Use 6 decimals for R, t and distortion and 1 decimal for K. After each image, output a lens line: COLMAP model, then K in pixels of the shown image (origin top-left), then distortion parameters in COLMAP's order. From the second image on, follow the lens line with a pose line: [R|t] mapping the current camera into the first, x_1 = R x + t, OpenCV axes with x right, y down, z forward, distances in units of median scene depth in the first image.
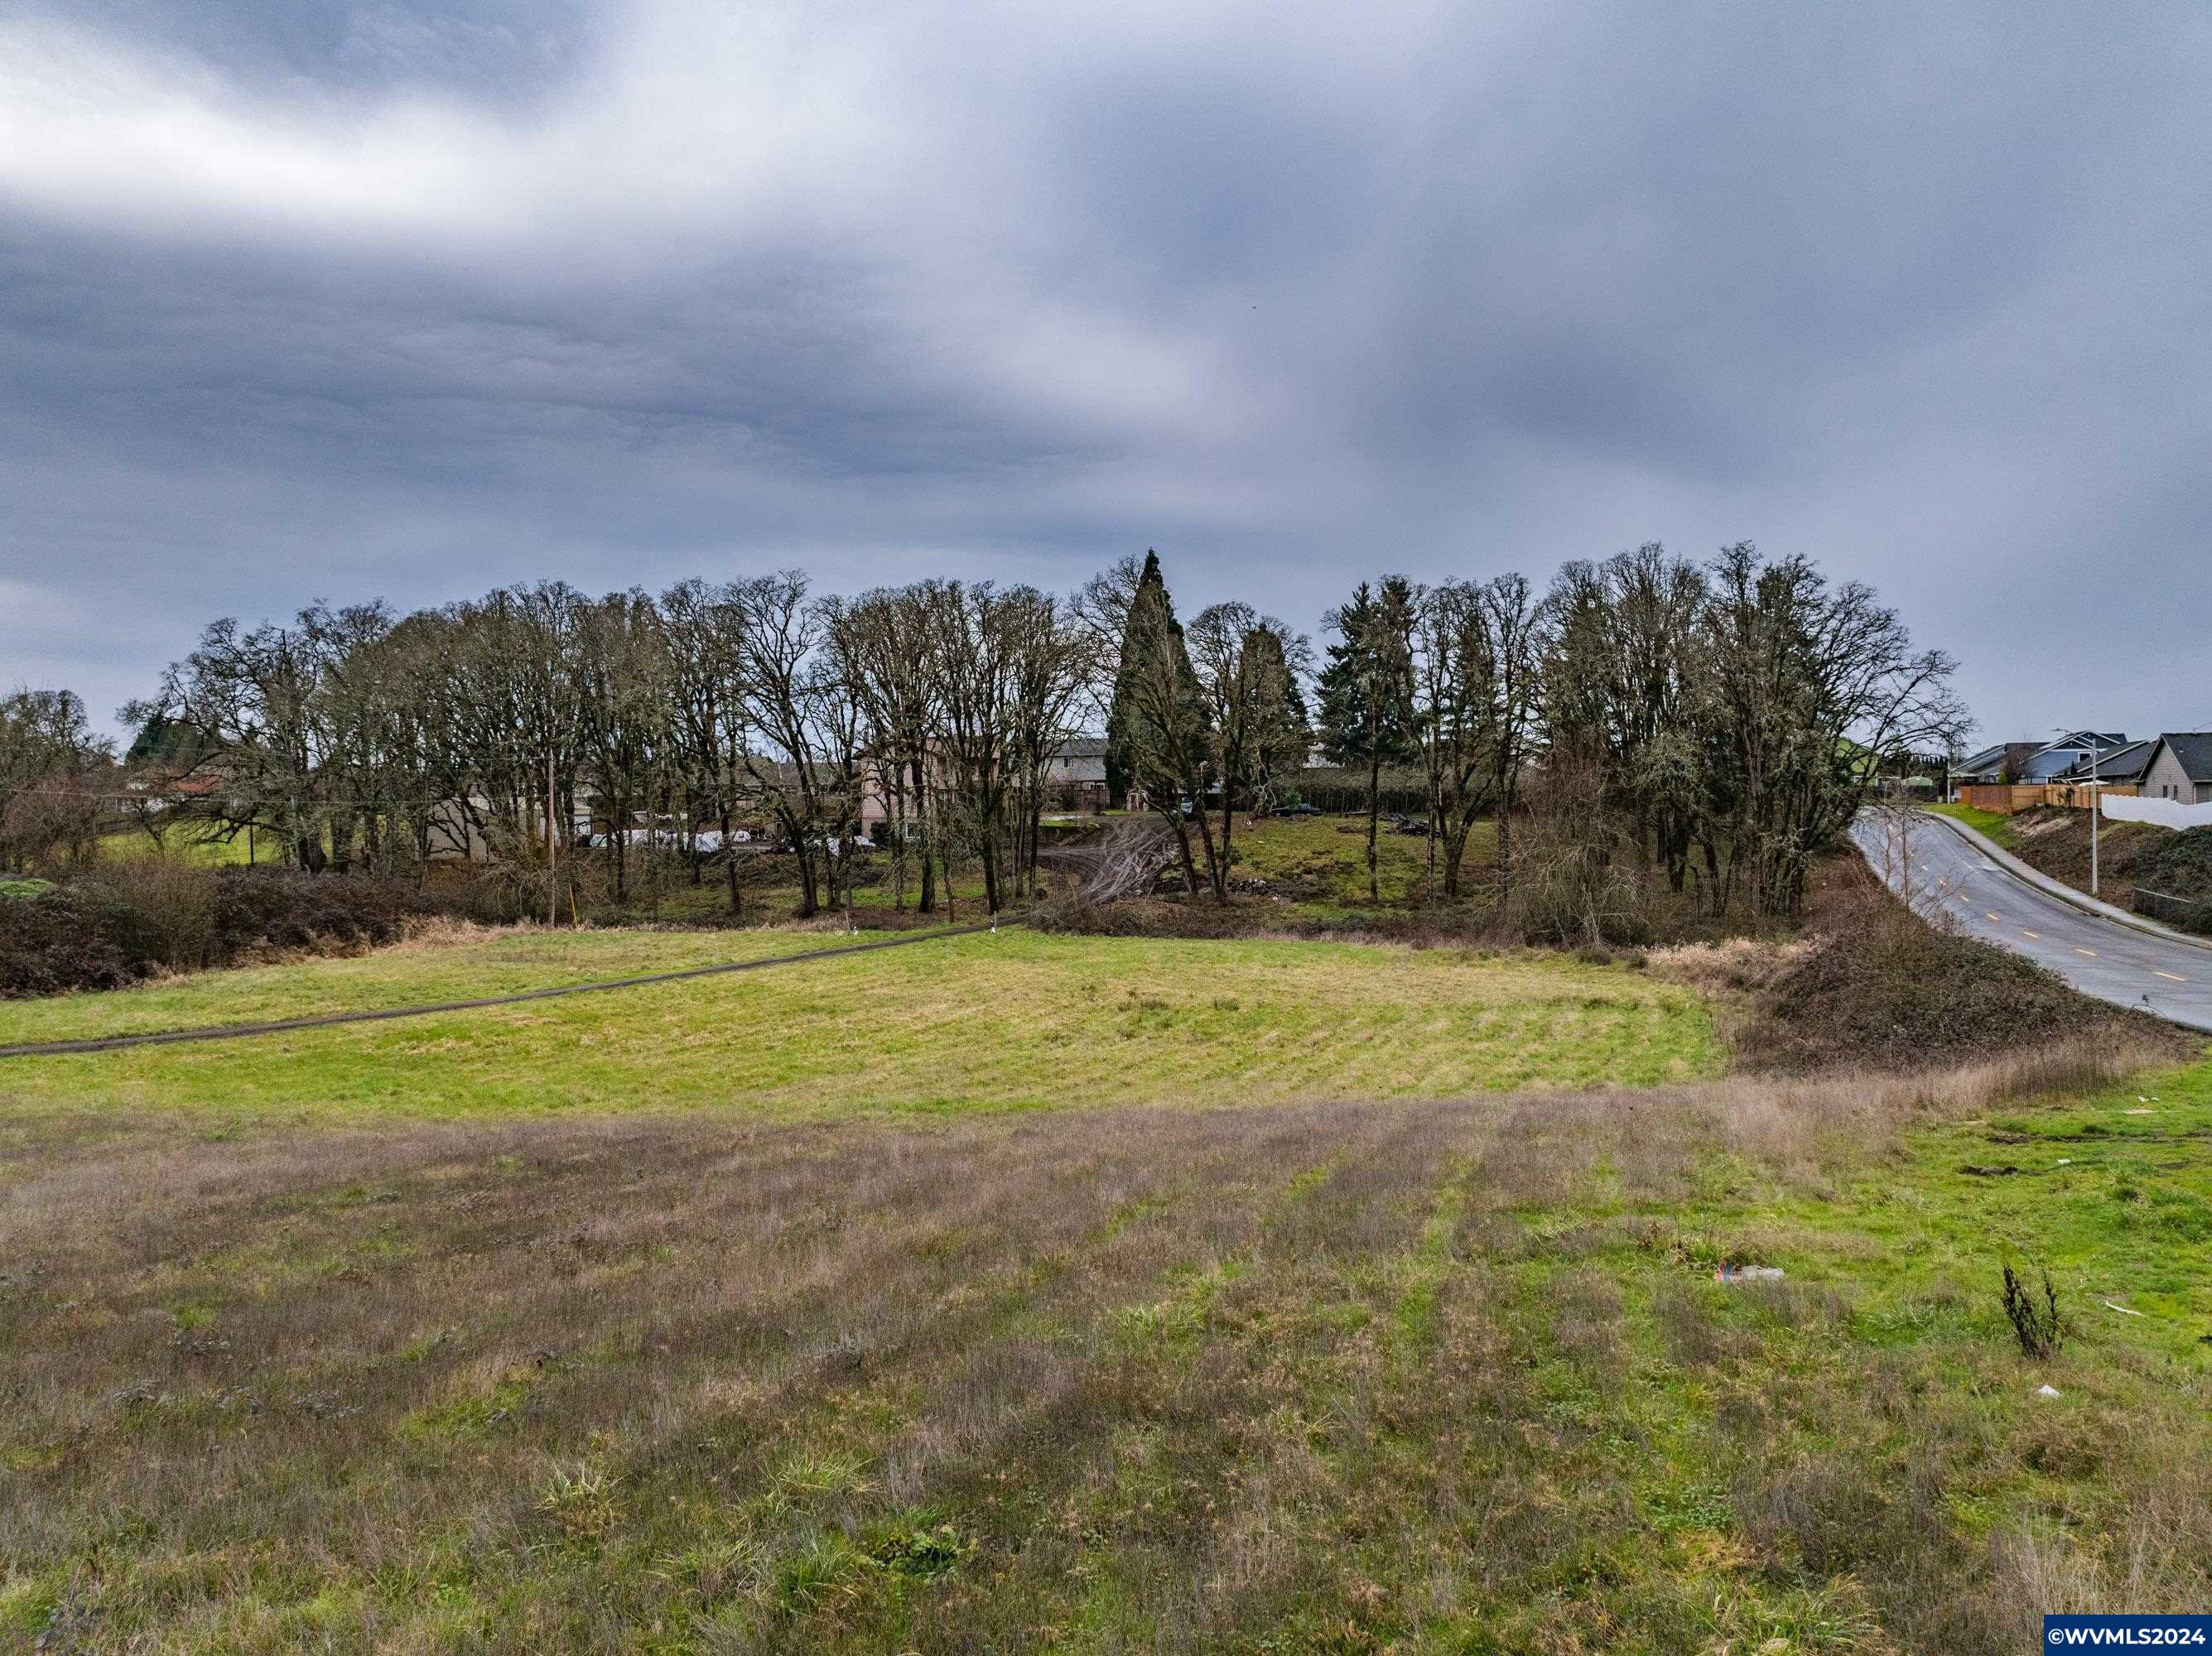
lens RADIAL K [[1554.3, 0, 1106.0], [0, 1554.3, 828.0], [0, 0, 1]] dist [-0.036050, -0.002134]
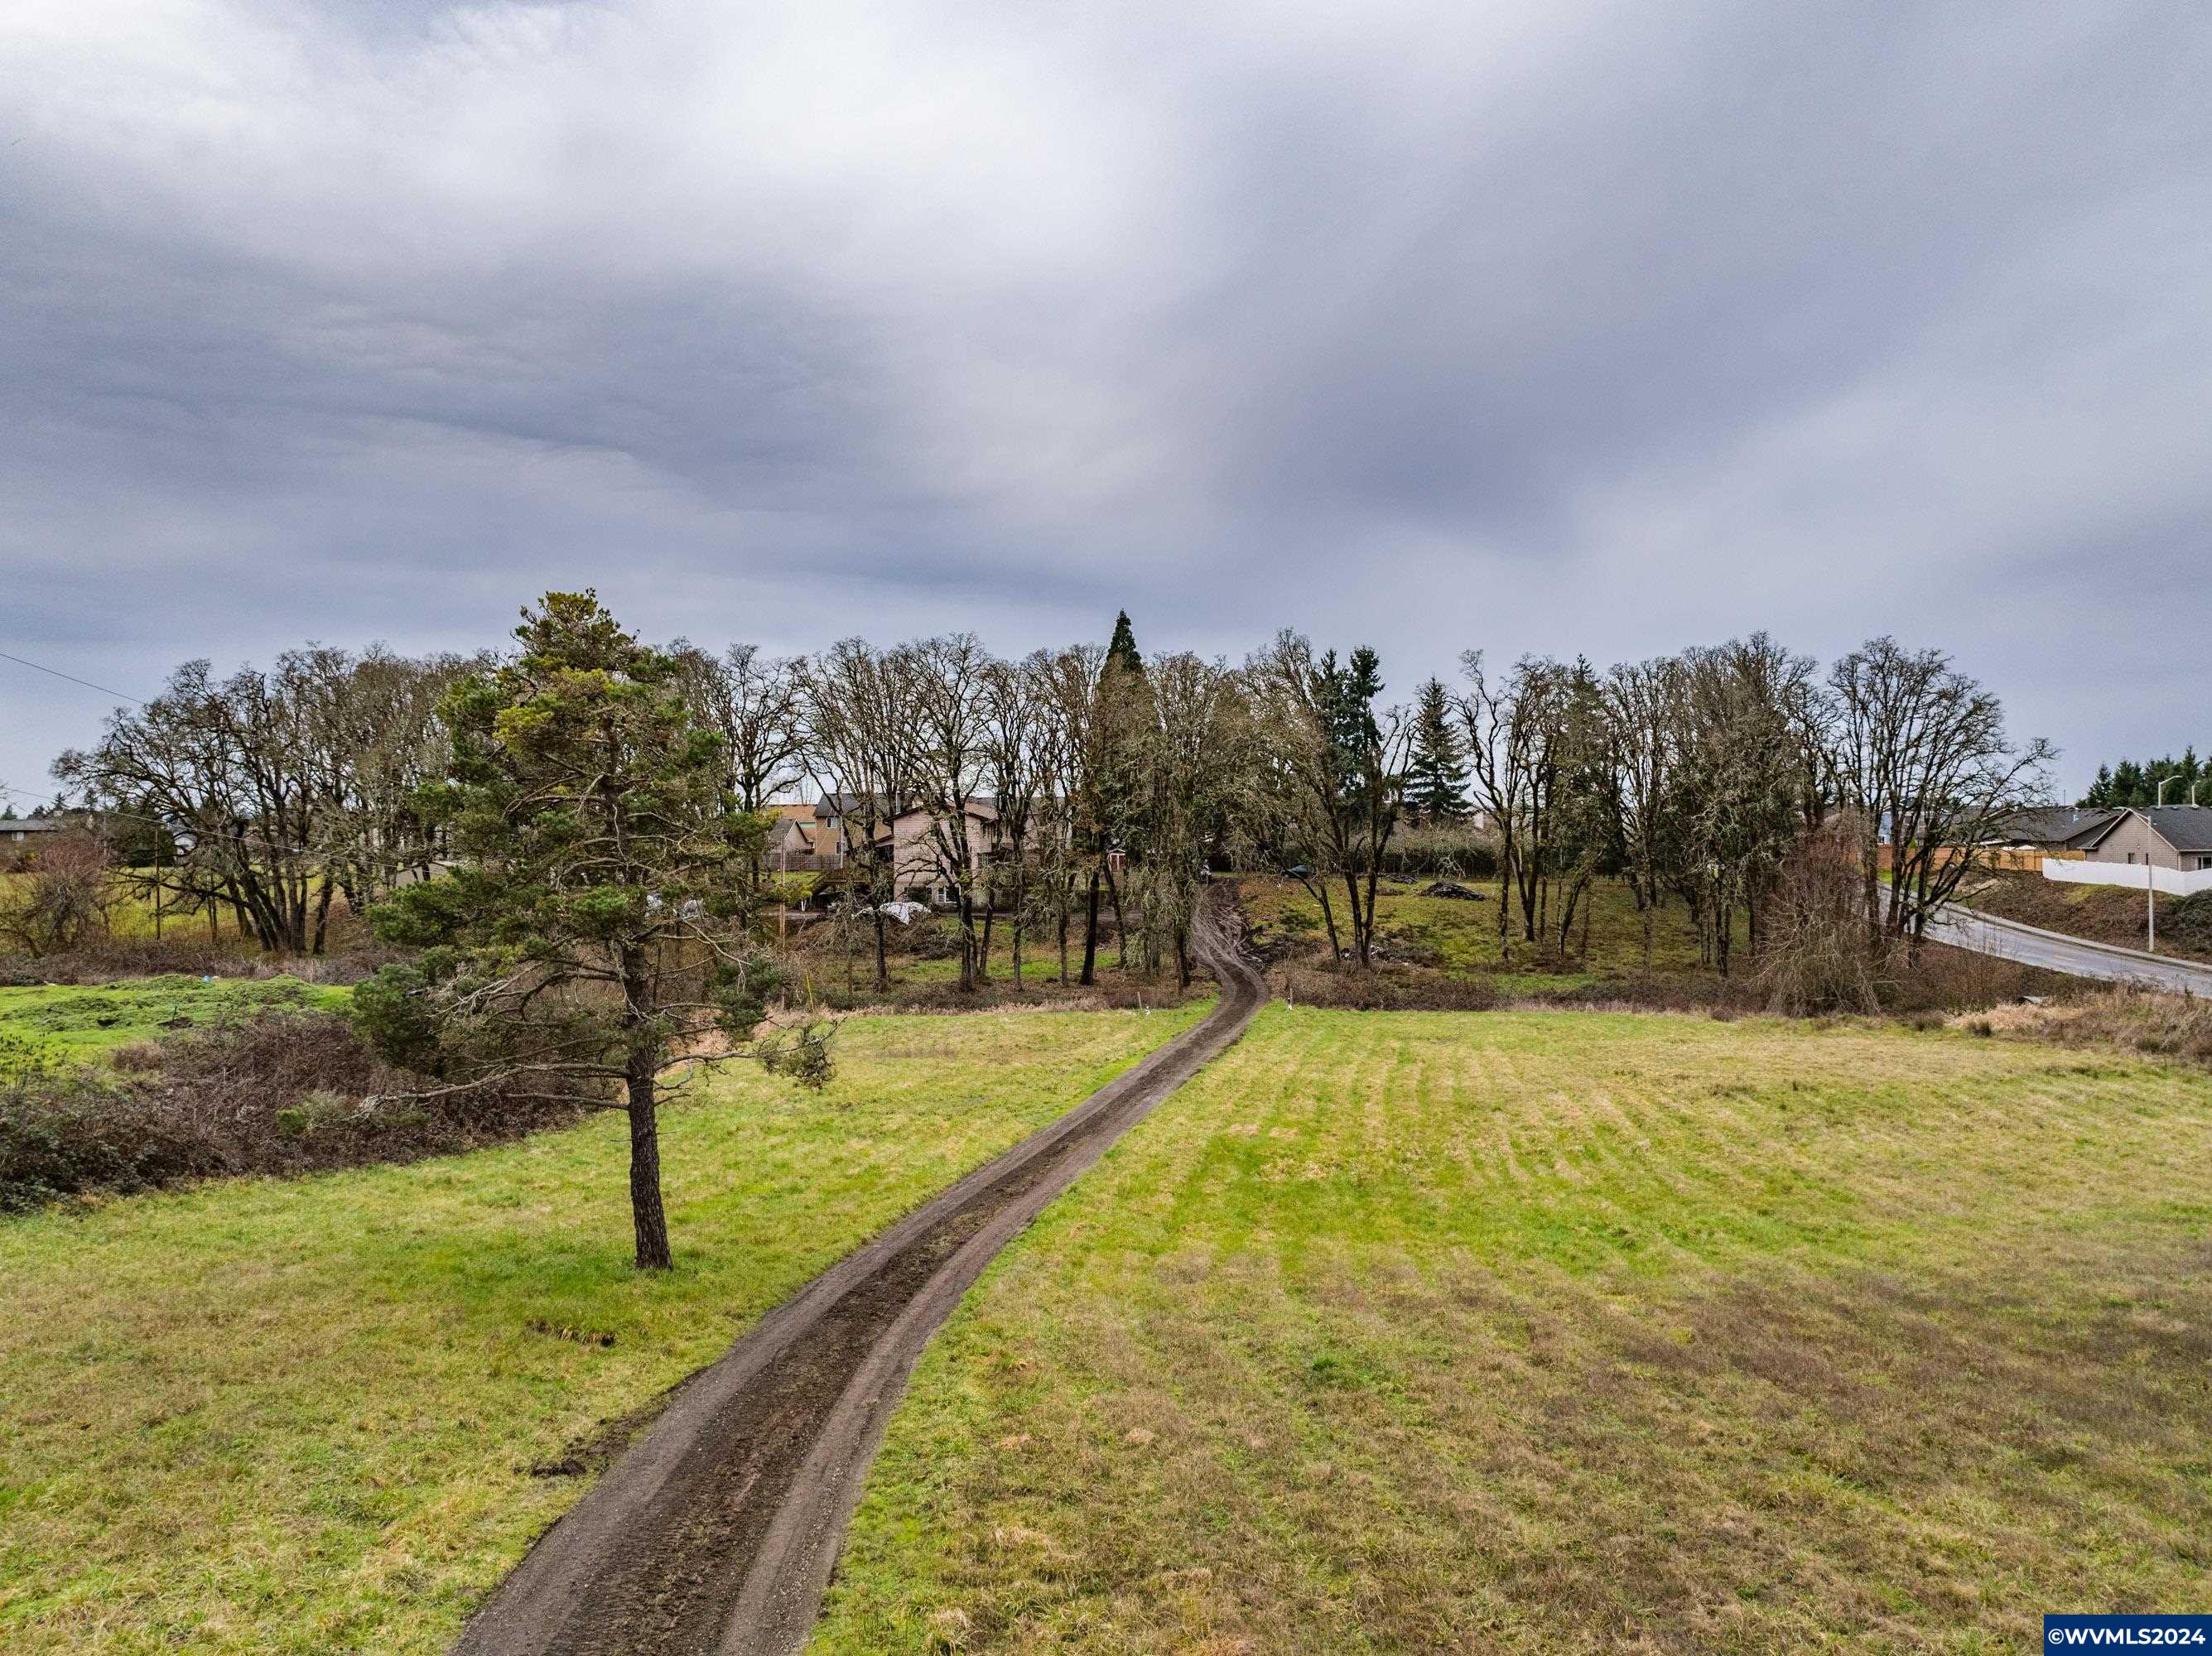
lens RADIAL K [[1557.0, 0, 1106.0], [0, 1557.0, 828.0], [0, 0, 1]] dist [-0.053714, 0.026830]
pose [[0.979346, 0.003303, 0.202164, -0.294909], [0.002642, 0.999572, -0.029129, -0.015431], [-0.202174, 0.029061, 0.978918, 0.033669]]
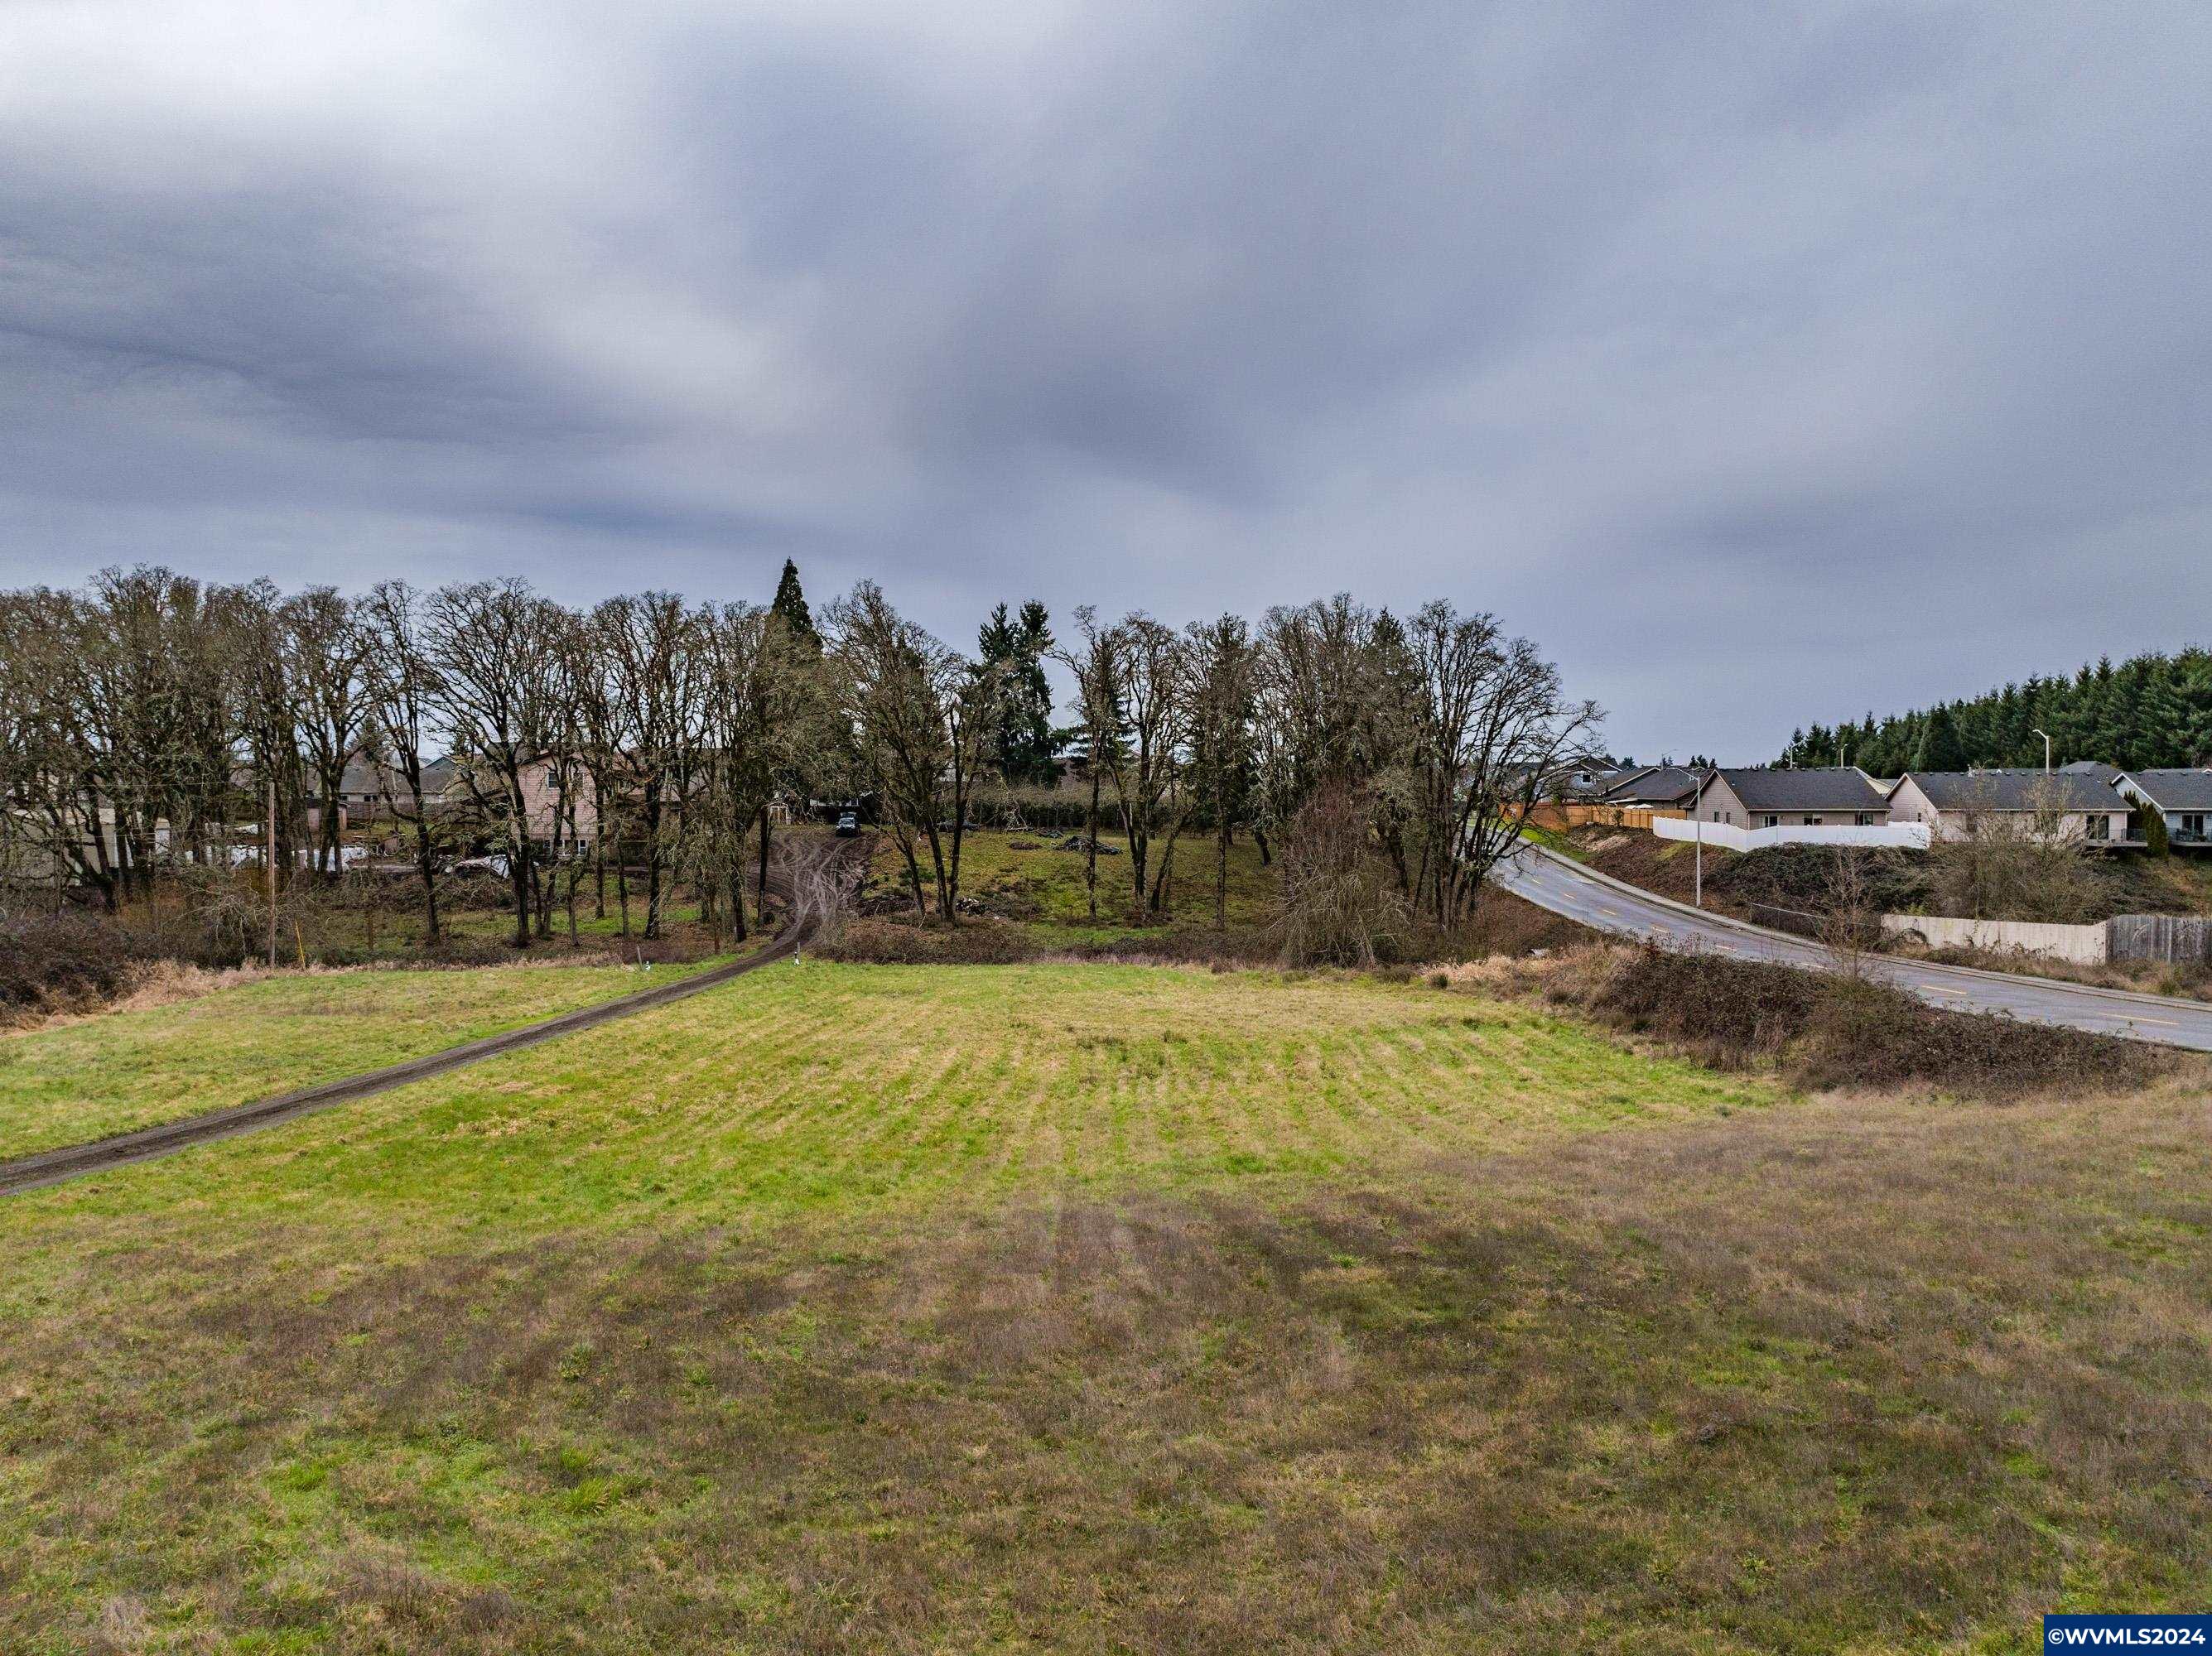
lens RADIAL K [[1554.3, 0, 1106.0], [0, 1554.3, 828.0], [0, 0, 1]] dist [-0.036050, -0.002134]
pose [[0.947613, 0.001546, 0.319418, -0.151887], [-0.001882, 0.999998, 0.000743, -0.015287], [-0.319416, -0.001306, 0.947614, 0.001240]]
